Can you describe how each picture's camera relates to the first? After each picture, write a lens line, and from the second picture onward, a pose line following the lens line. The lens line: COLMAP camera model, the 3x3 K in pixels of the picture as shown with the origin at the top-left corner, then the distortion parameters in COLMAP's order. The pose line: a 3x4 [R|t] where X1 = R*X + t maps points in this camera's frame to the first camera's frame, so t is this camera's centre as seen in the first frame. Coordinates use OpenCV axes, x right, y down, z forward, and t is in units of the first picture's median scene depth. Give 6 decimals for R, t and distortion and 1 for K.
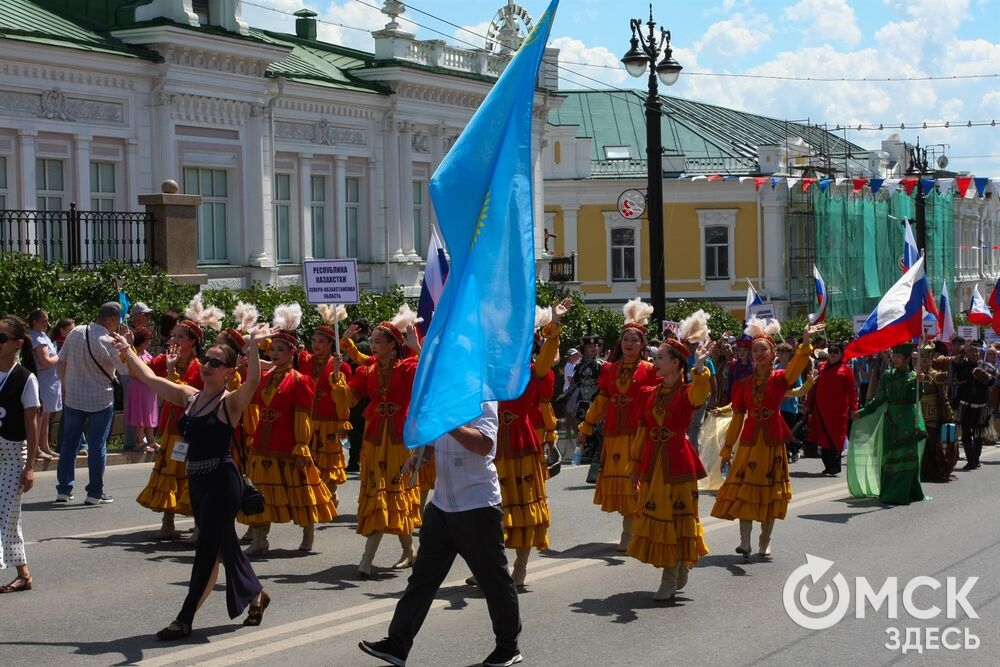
lens RADIAL K [[1734.4, 0, 500.0], [0, 1734.4, 333.5], [0, 0, 1]] dist [0.007635, 0.145864]
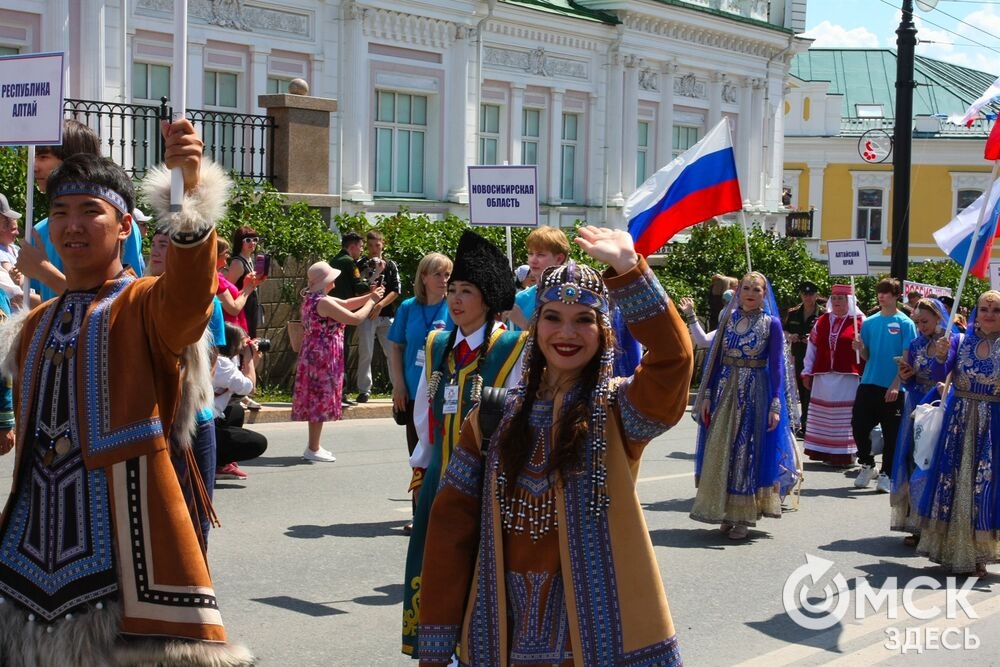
lens RADIAL K [[1571.2, 0, 500.0], [0, 1571.2, 333.5], [0, 0, 1]] dist [-0.003016, 0.061399]
pose [[0.985846, 0.050868, -0.159751, 0.019727], [-0.046246, 0.998401, 0.032519, 0.002649], [0.161150, -0.024671, 0.986622, 0.174201]]
